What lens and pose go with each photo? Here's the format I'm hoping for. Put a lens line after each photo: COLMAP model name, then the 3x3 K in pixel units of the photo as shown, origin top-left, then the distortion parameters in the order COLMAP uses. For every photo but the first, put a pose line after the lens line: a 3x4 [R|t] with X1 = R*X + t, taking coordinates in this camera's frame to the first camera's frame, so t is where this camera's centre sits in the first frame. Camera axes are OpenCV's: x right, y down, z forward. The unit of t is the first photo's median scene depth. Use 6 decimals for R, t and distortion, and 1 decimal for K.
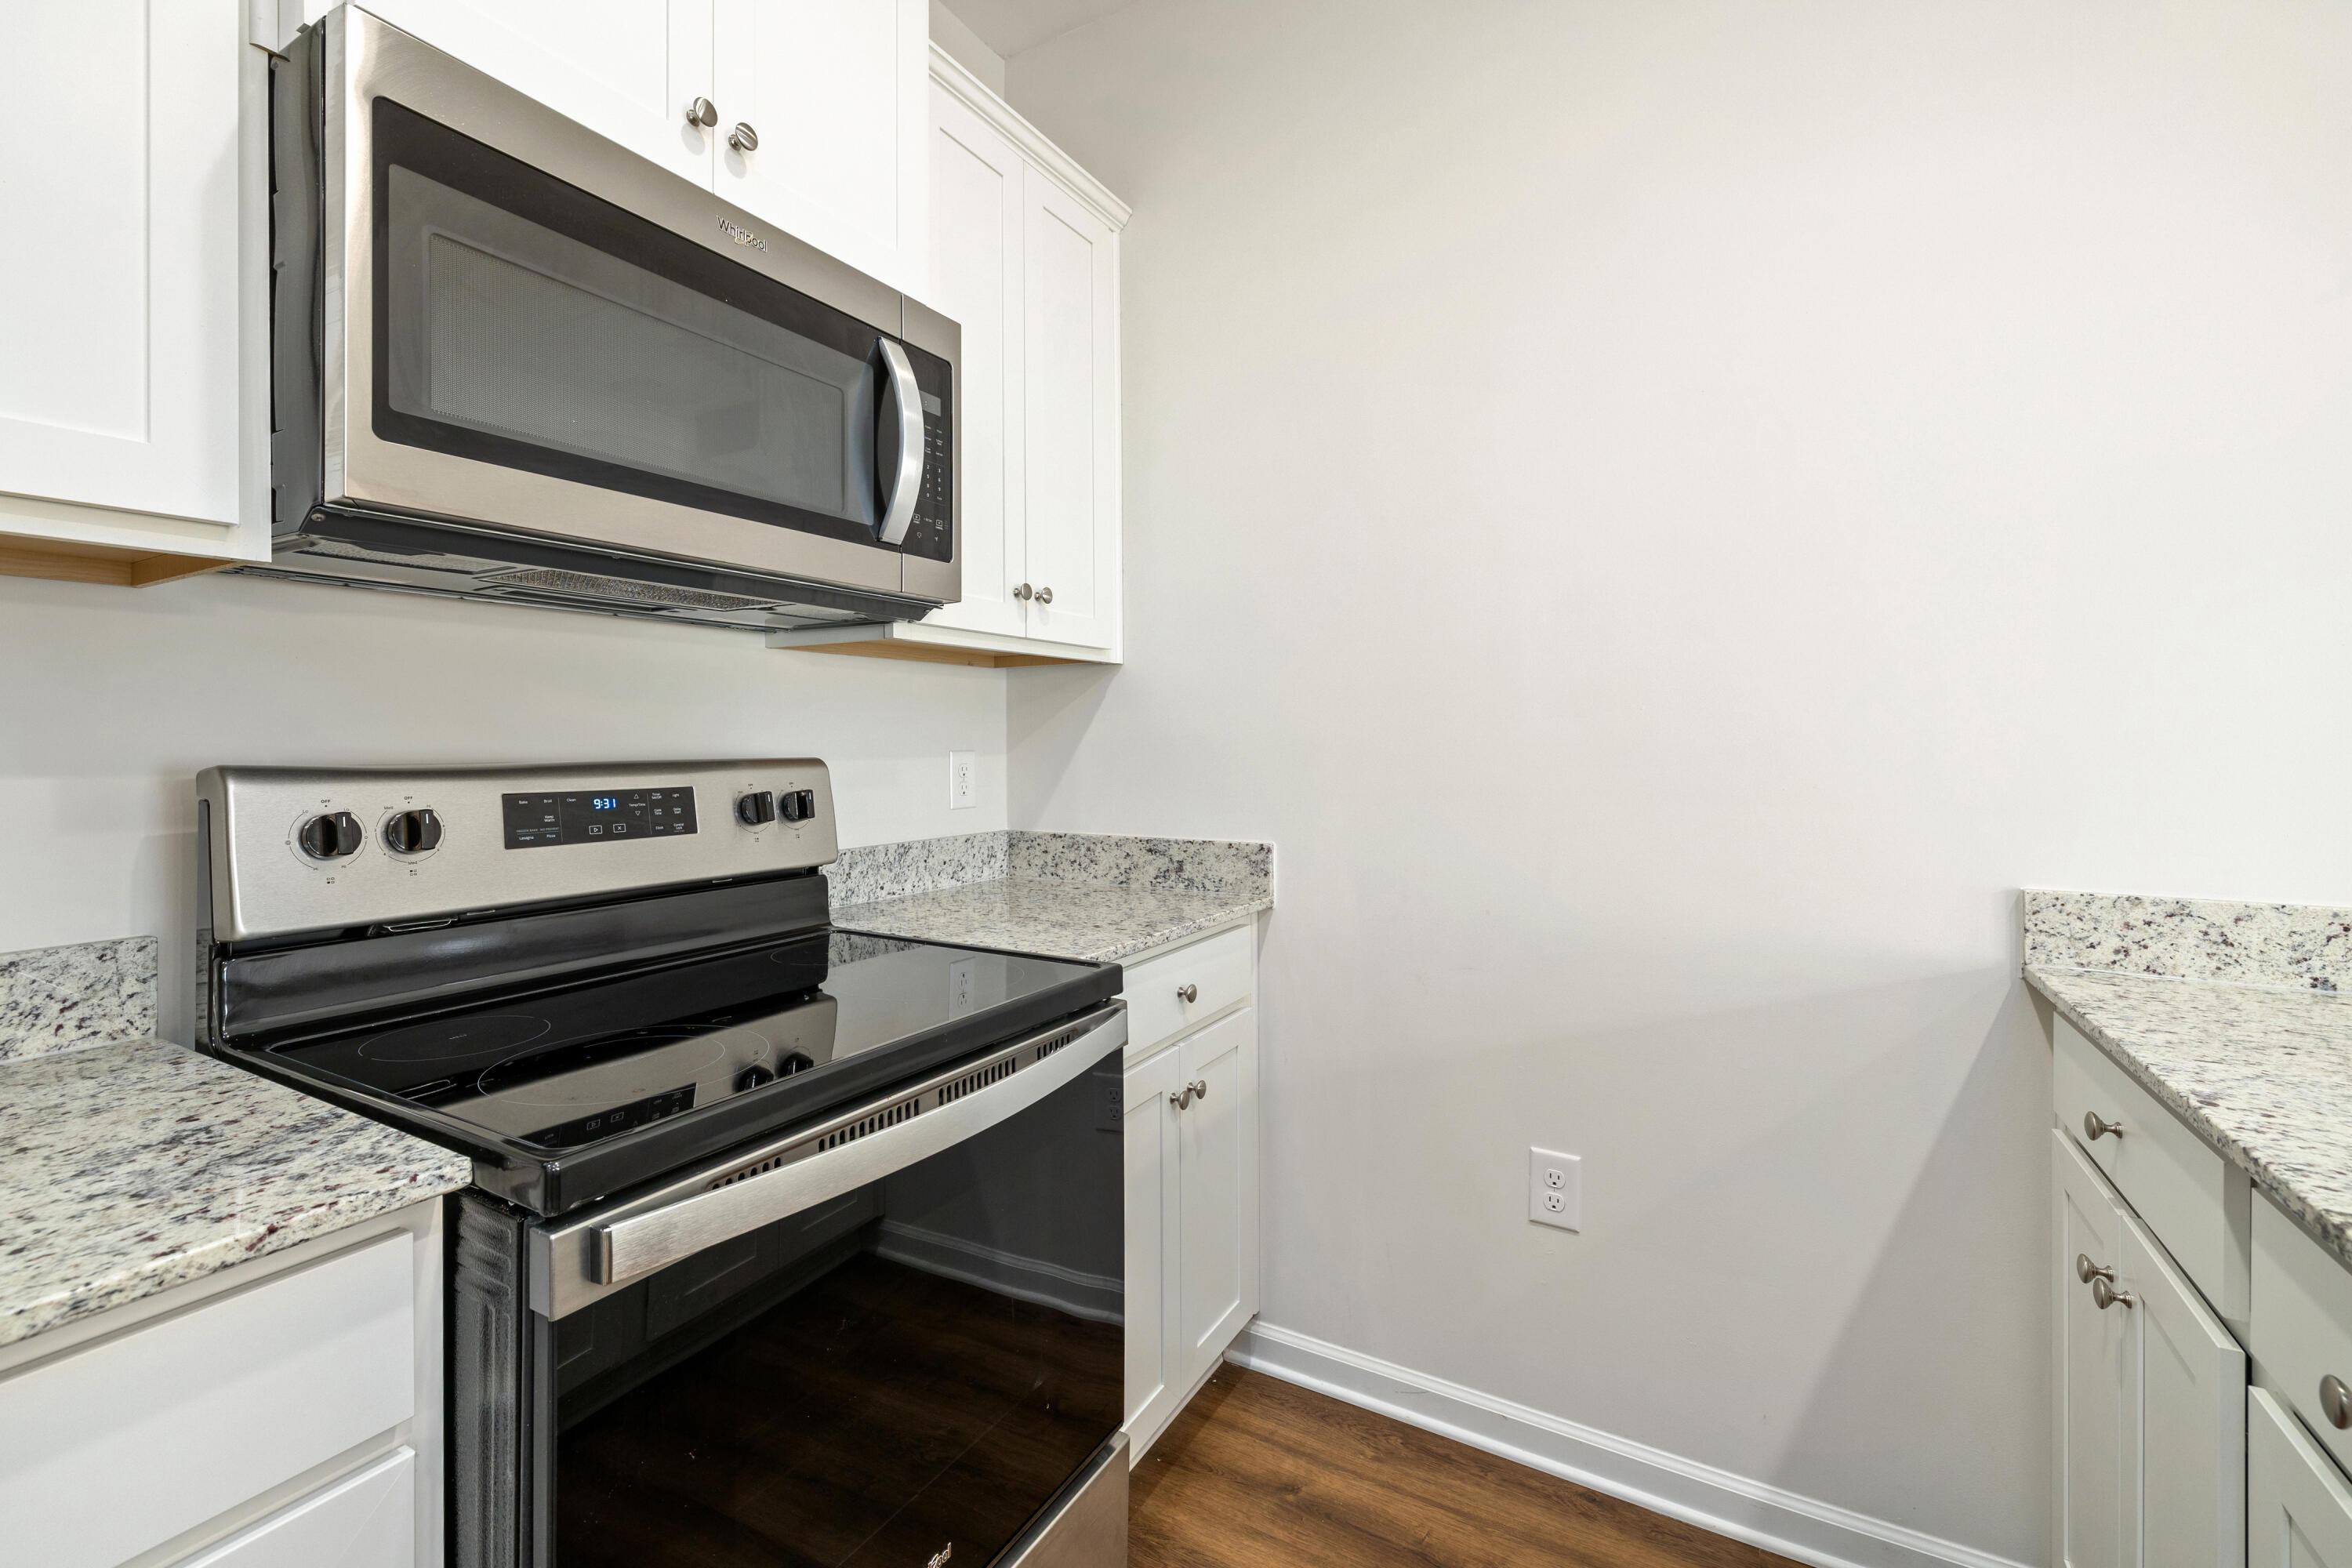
lens RADIAL K [[1016.7, 0, 1167.5], [0, 1016.7, 743.5], [0, 0, 1]] dist [0.001904, 0.000976]
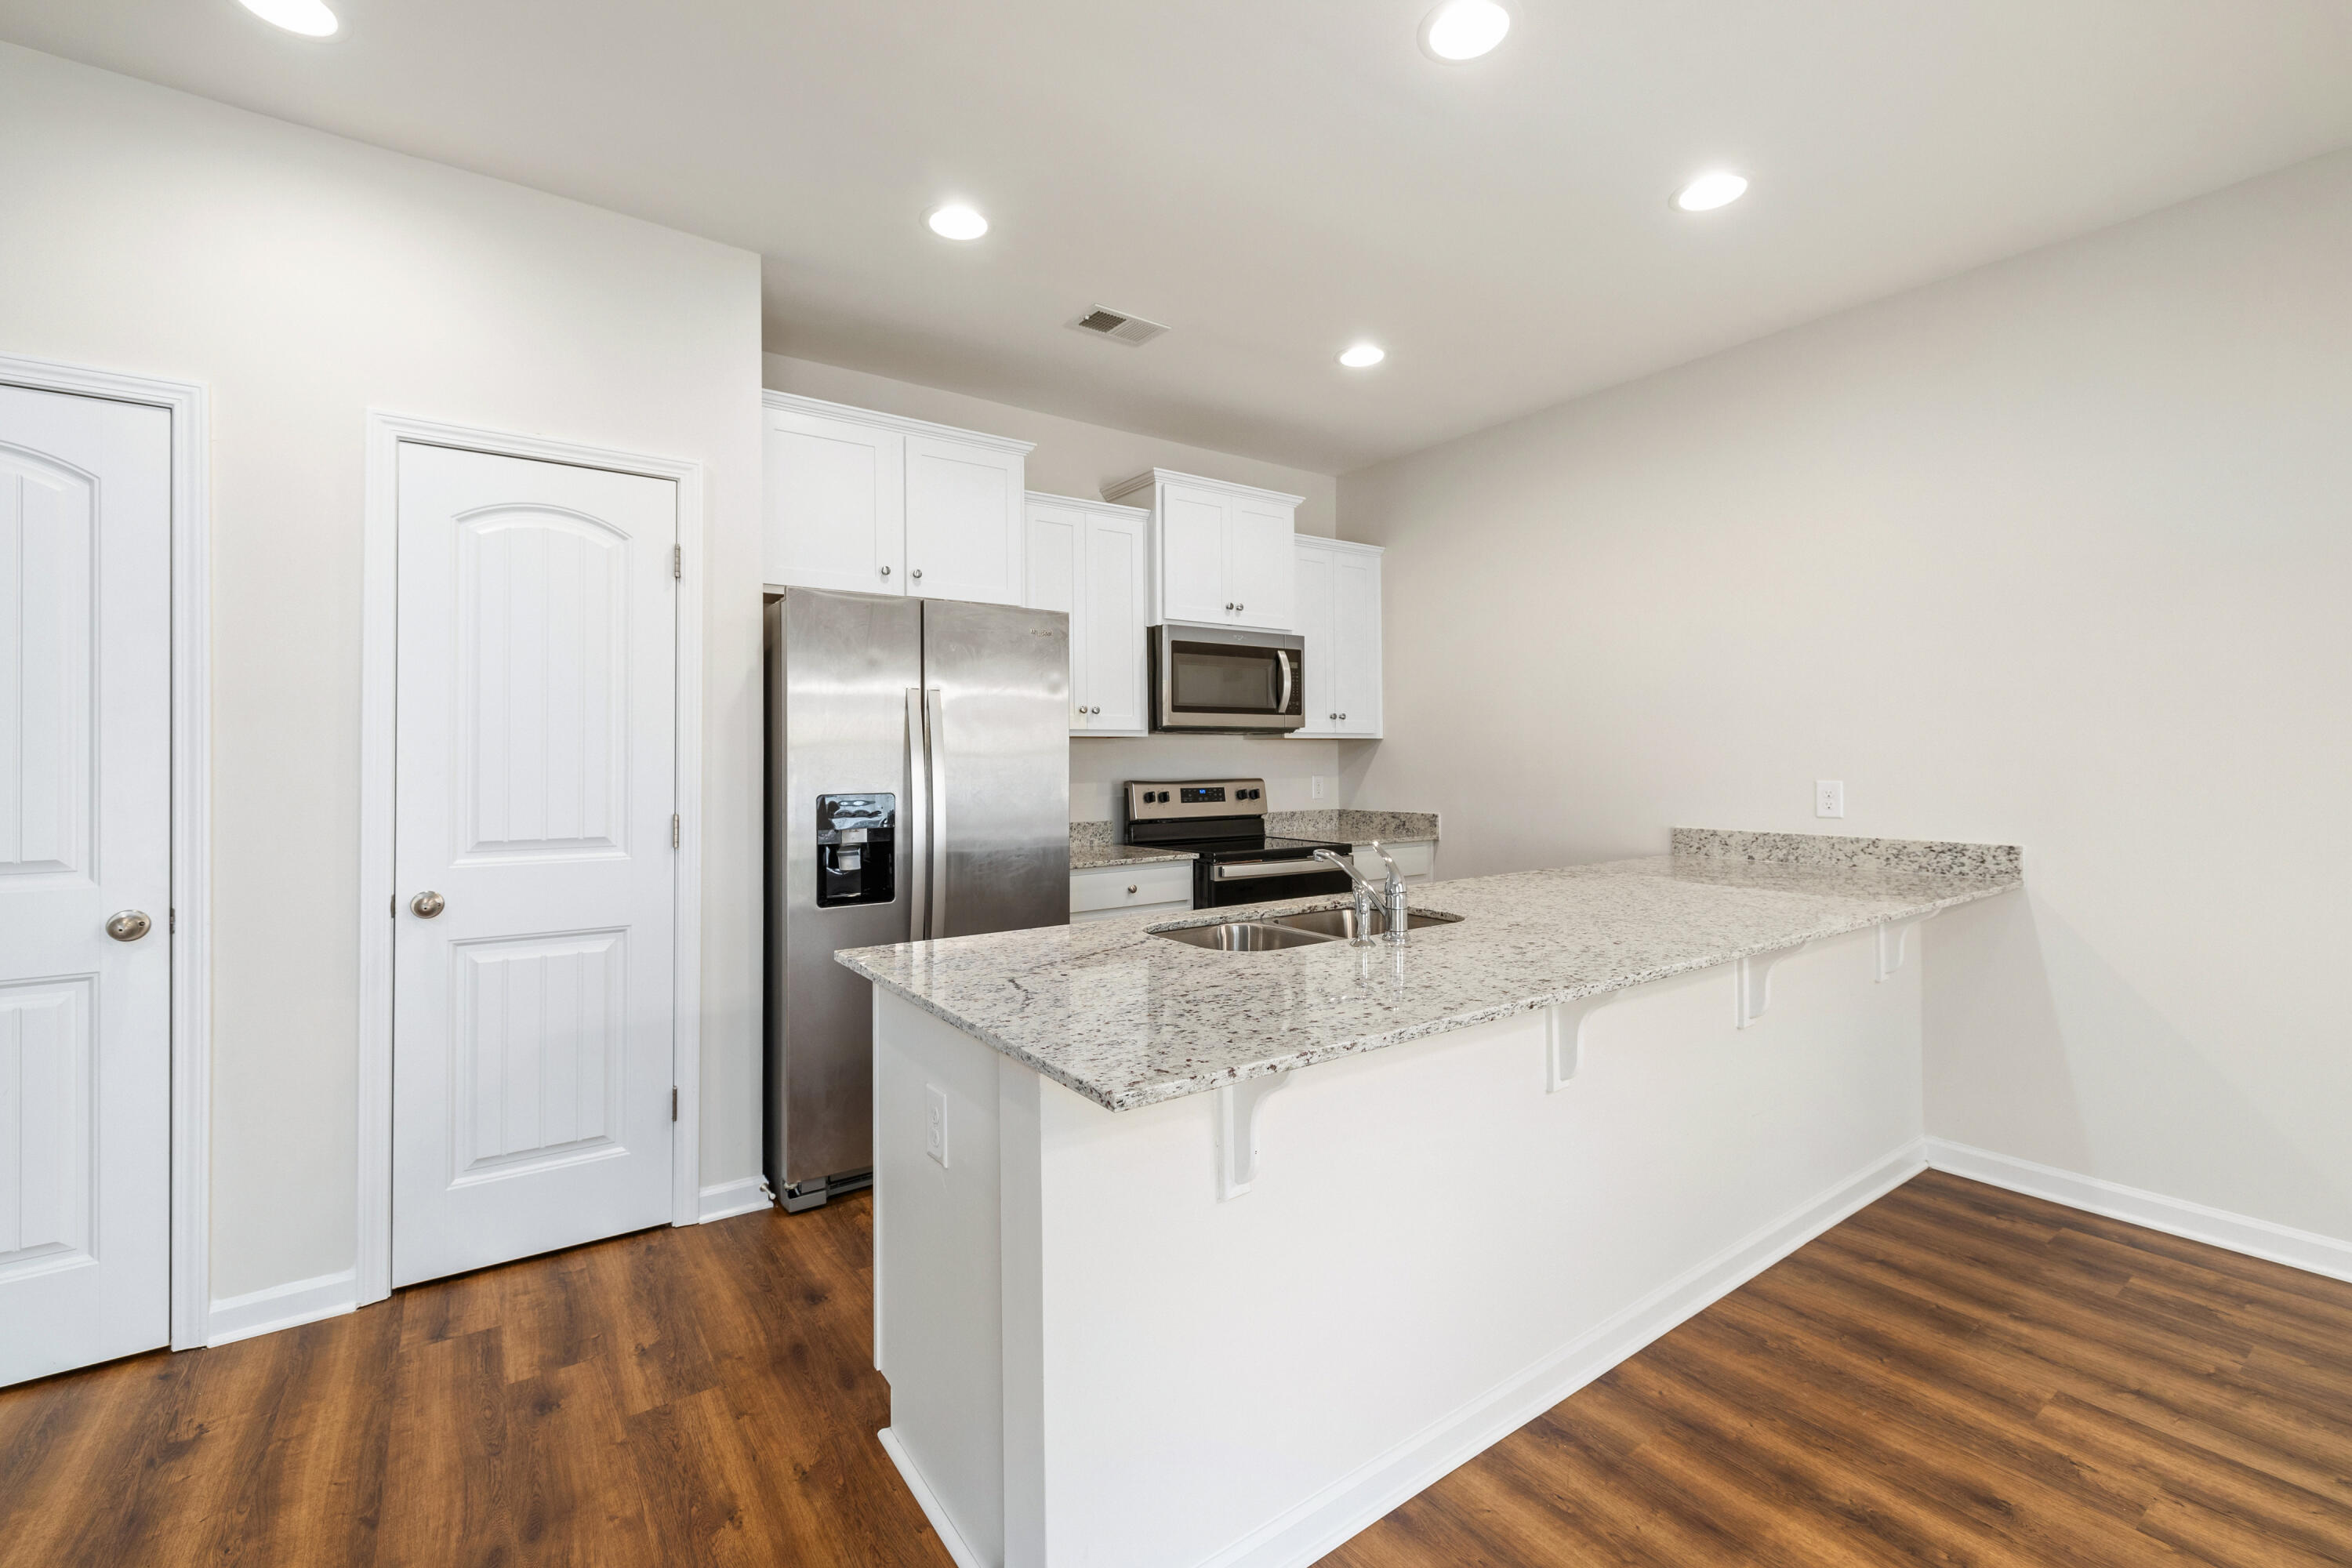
lens RADIAL K [[1016.7, 0, 1140.6], [0, 1016.7, 749.2], [0, 0, 1]] dist [0.001904, 0.000976]
pose [[0.899518, -0.009620, -0.436778, 0.707745], [0.005336, 0.999925, -0.011034, -0.044547], [0.436852, 0.007595, 0.899501, -2.022029]]
